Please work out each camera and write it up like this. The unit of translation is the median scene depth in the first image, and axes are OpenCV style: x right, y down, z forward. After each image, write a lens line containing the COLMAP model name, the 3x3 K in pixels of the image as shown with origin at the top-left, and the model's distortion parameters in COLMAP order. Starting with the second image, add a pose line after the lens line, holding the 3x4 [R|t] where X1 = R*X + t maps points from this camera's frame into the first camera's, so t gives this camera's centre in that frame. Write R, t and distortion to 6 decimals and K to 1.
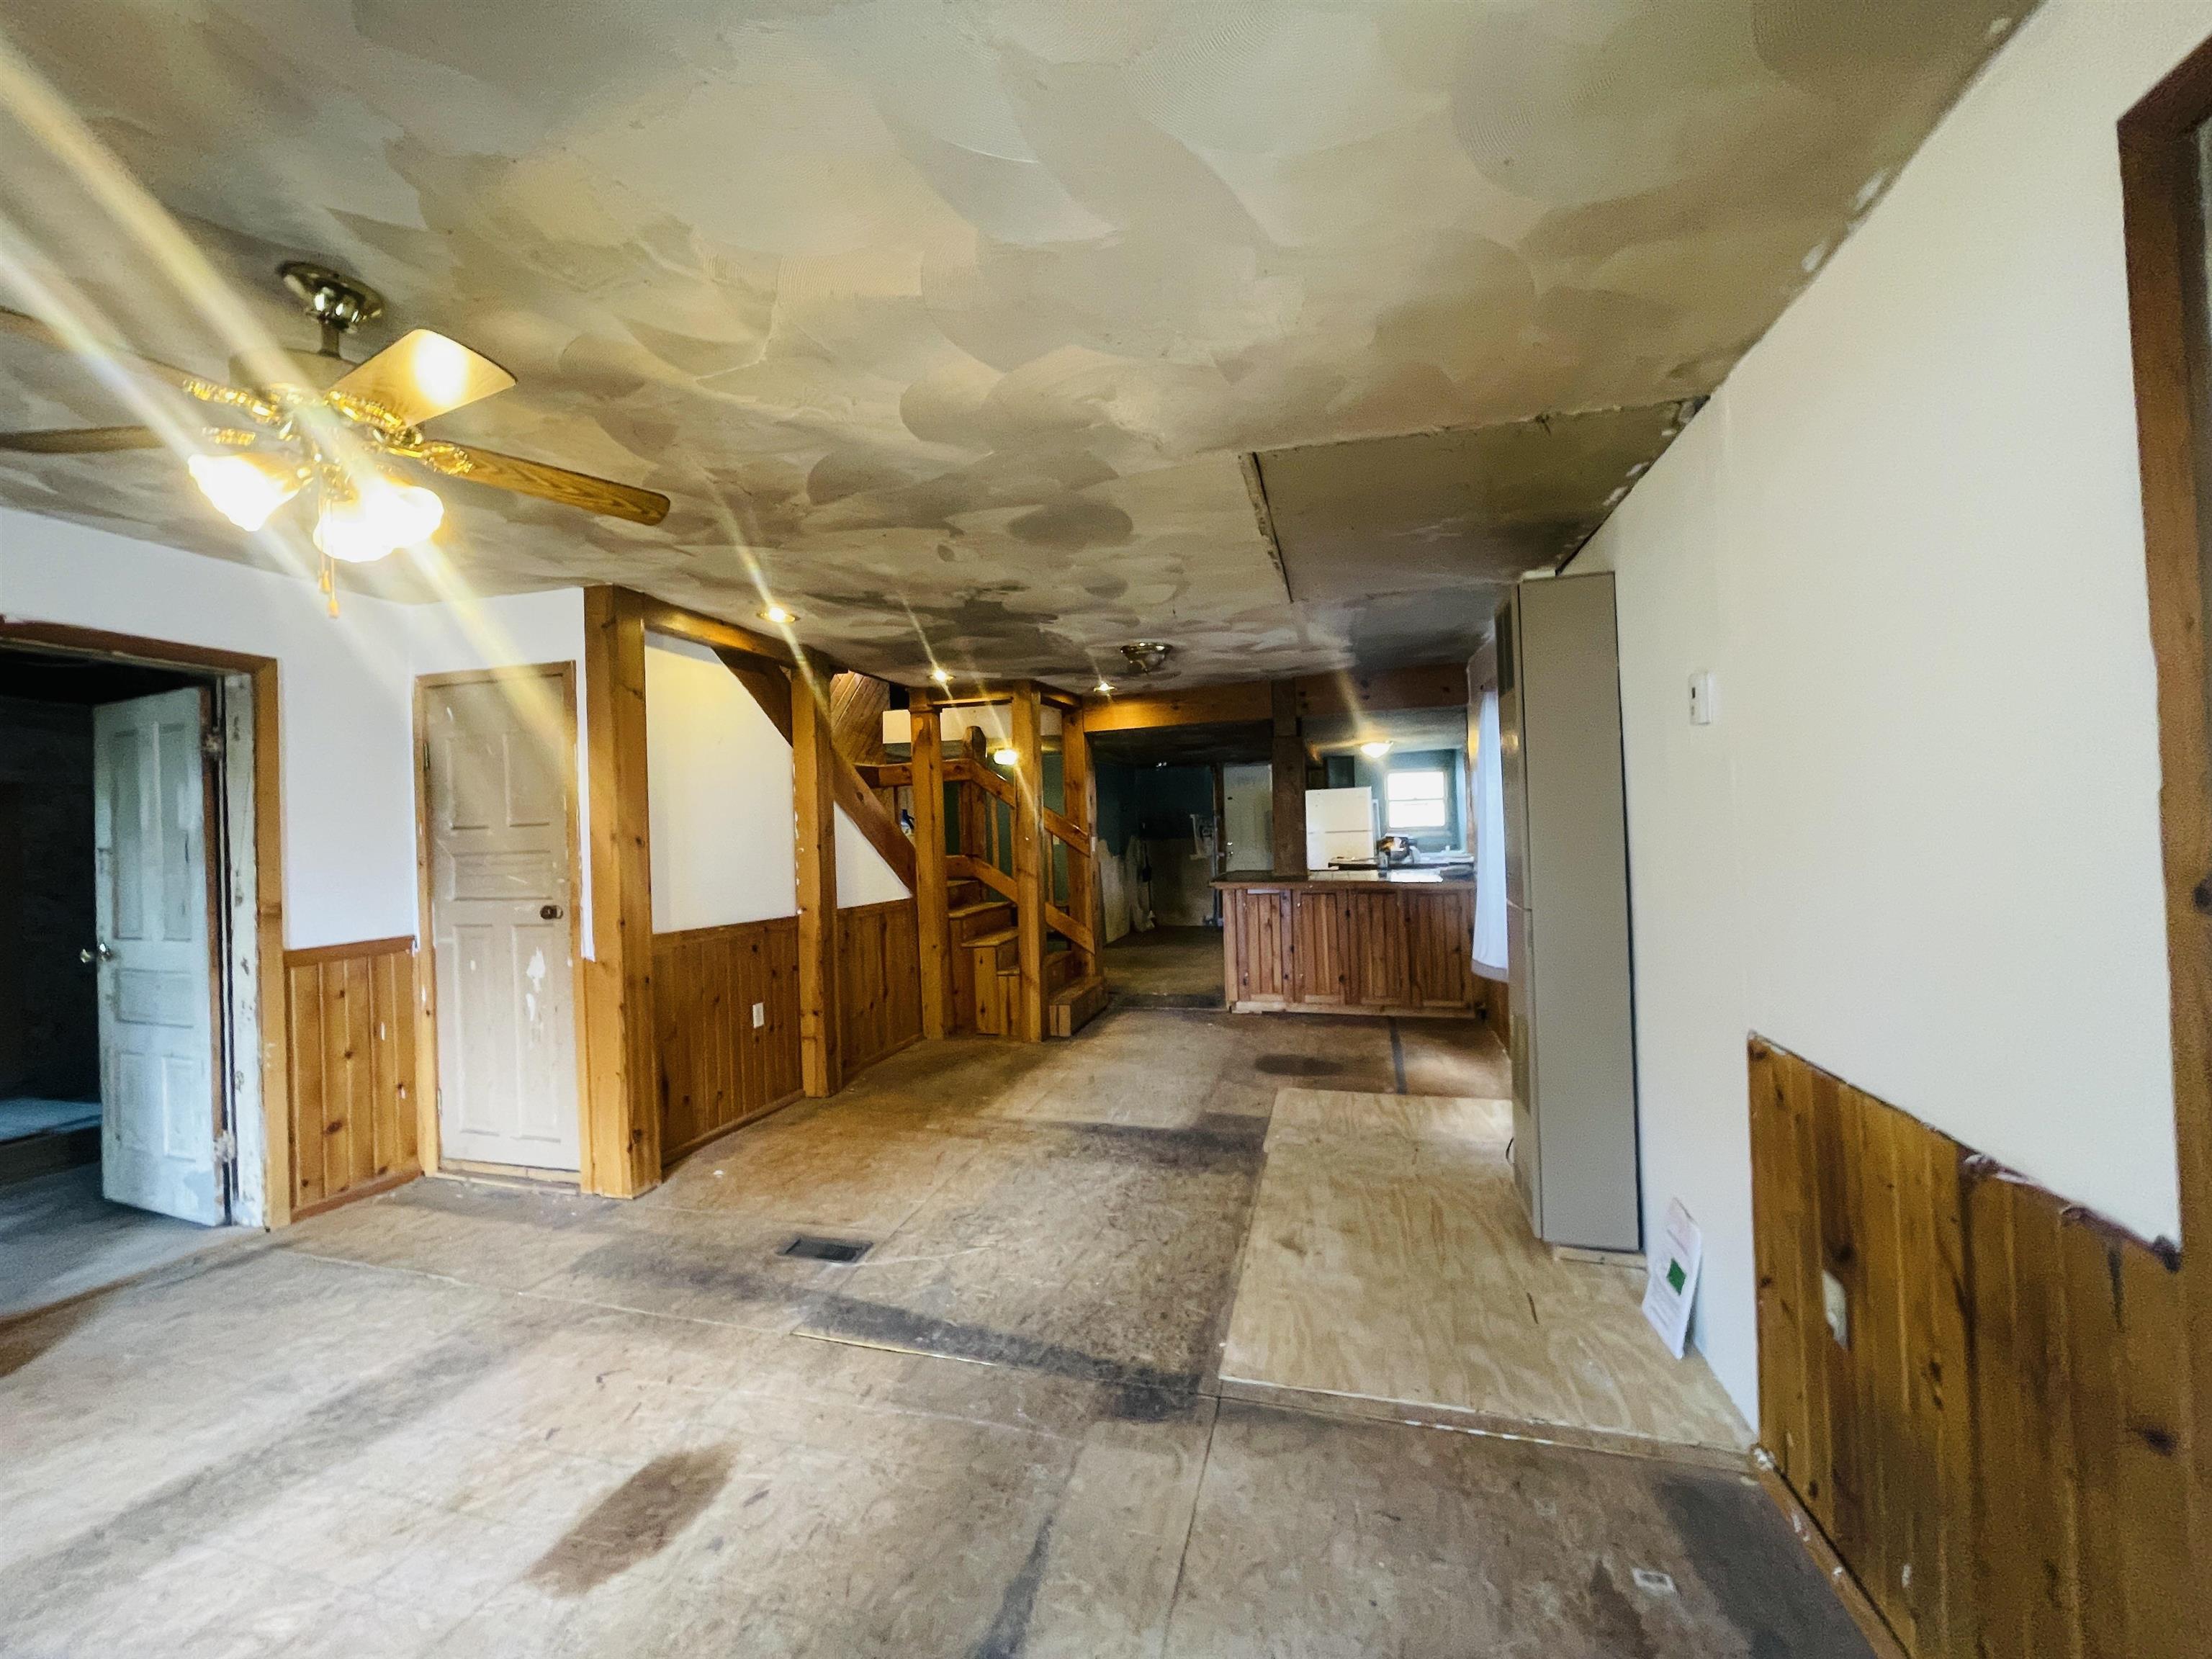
lens RADIAL K [[894.6, 0, 1108.9], [0, 894.6, 821.5], [0, 0, 1]] dist [-0.000484, -0.000045]
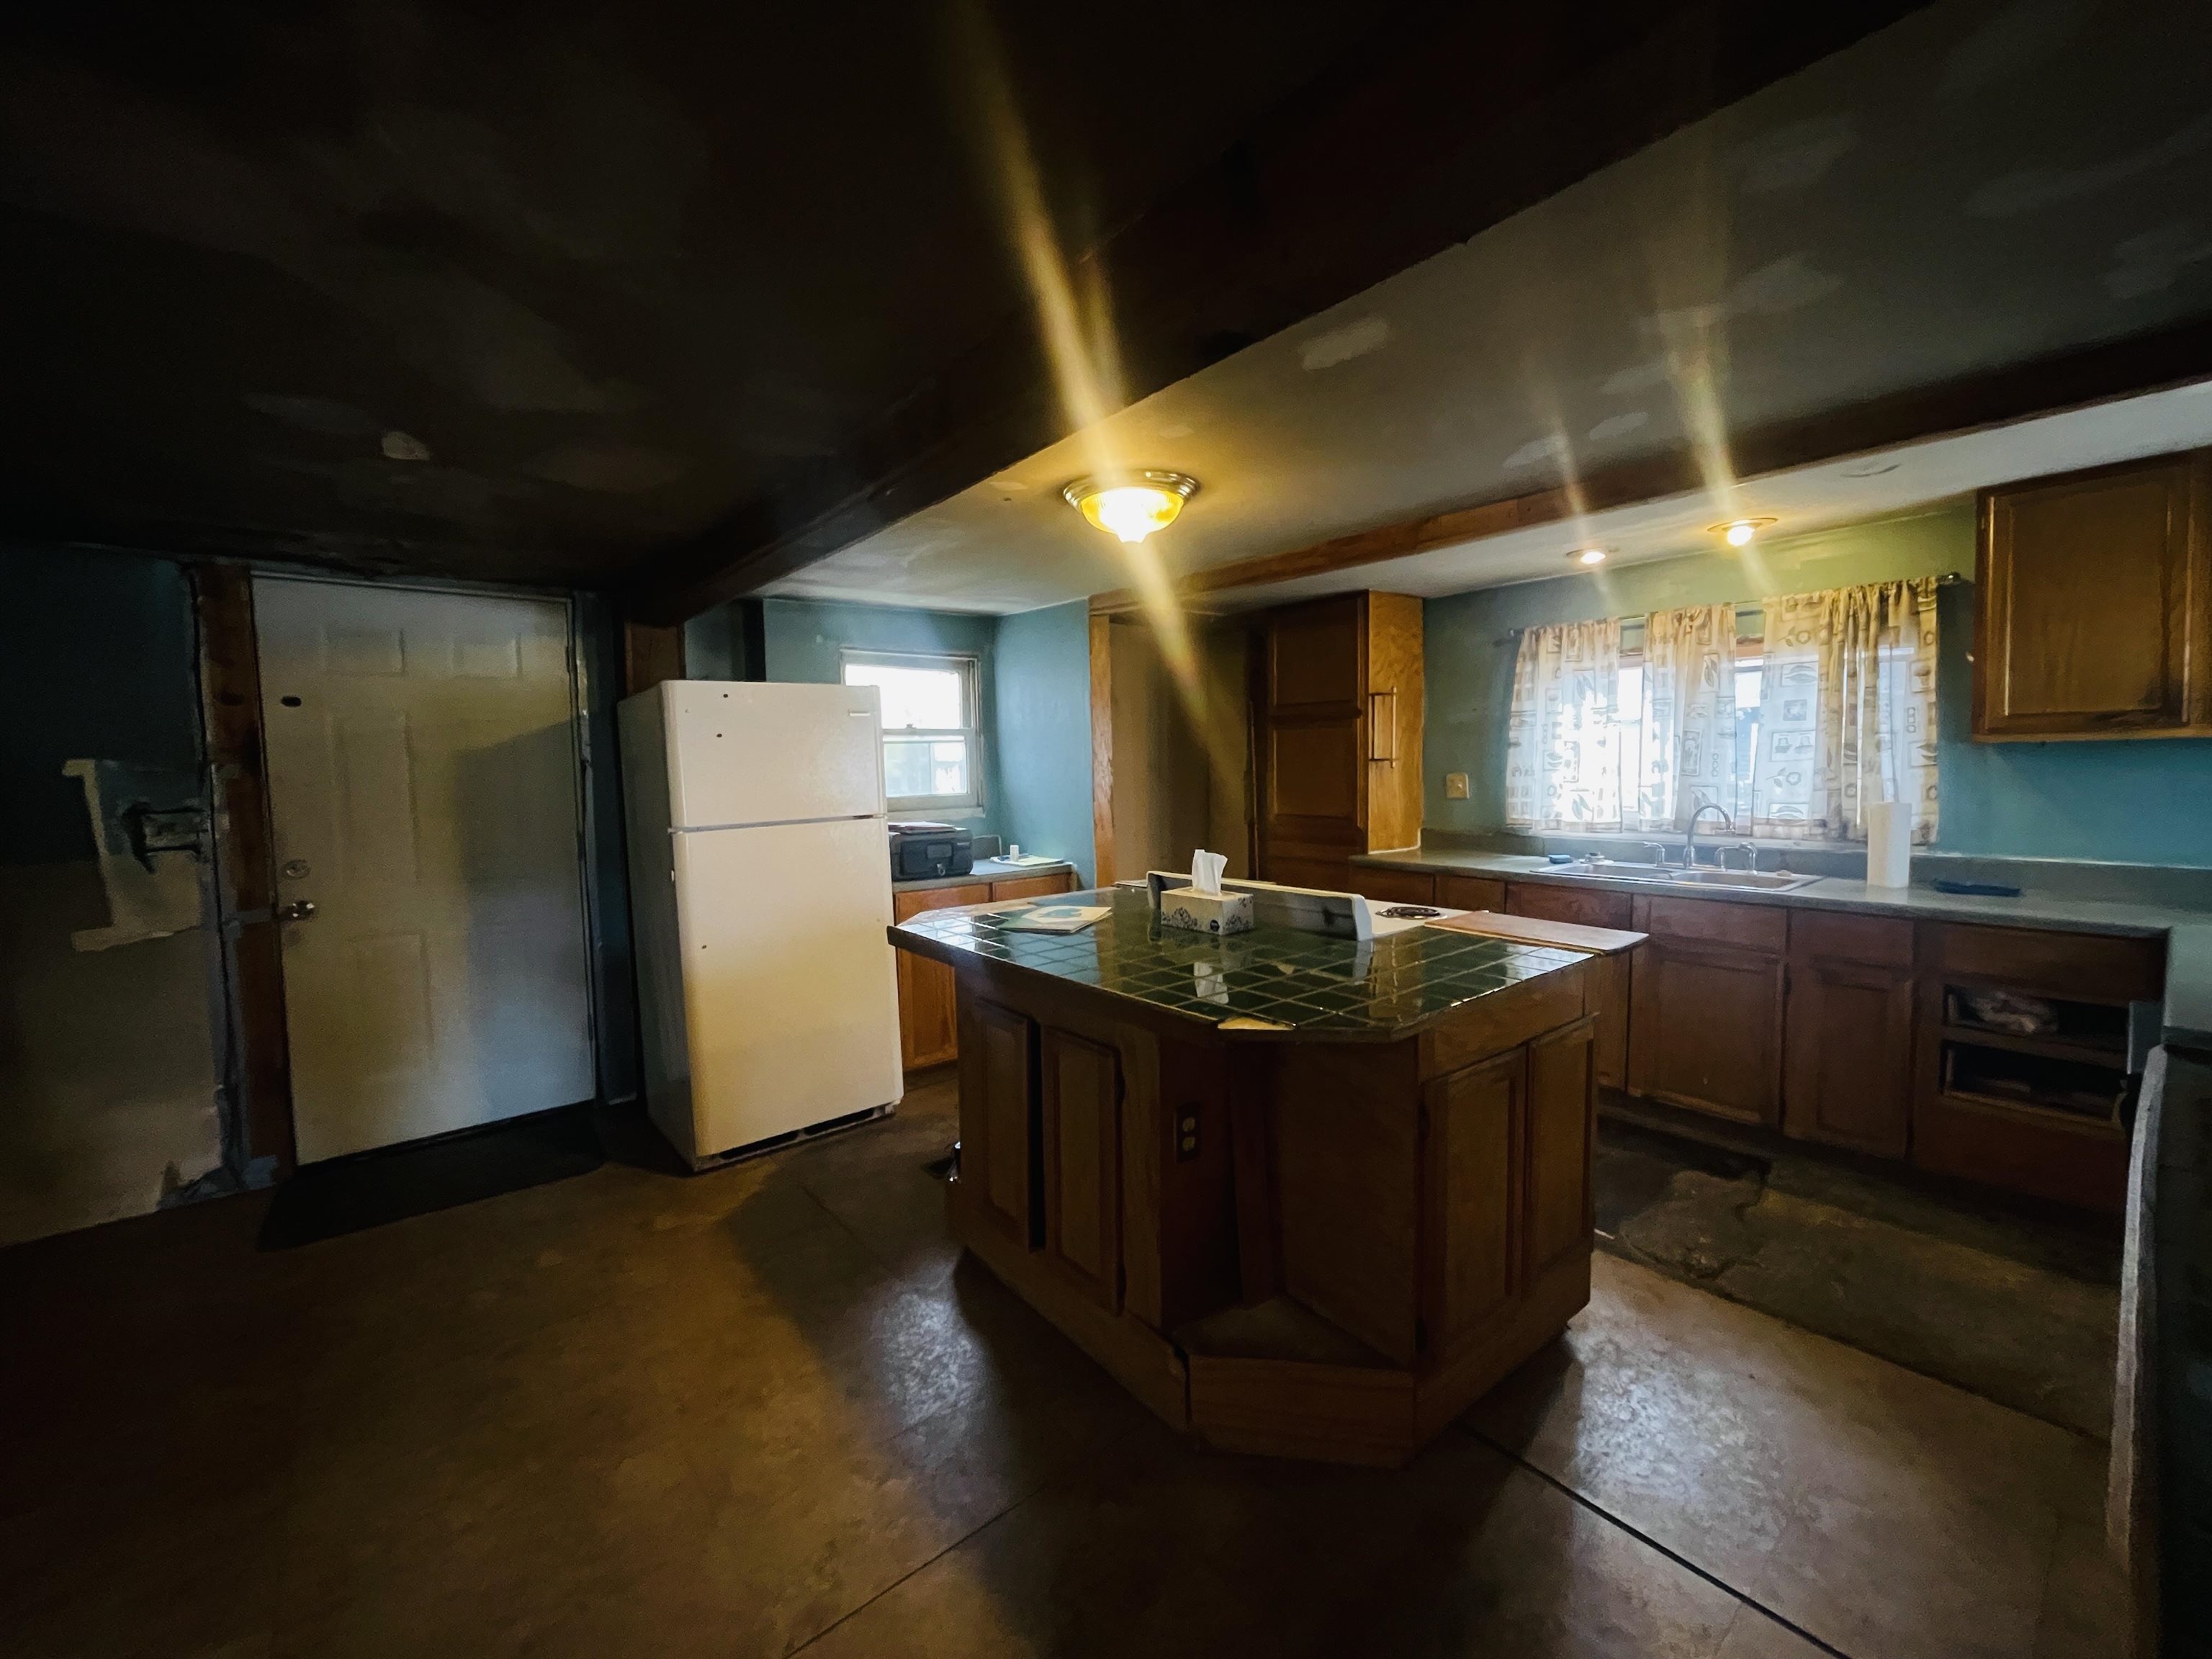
lens RADIAL K [[894.6, 0, 1108.9], [0, 894.6, 821.5], [0, 0, 1]] dist [-0.000484, -0.000045]
pose [[0.575832, -0.035379, 0.816802, 0.057538], [-0.003179, 0.998959, 0.045510, -0.002911], [-0.817562, -0.028803, 0.575120, 0.648867]]
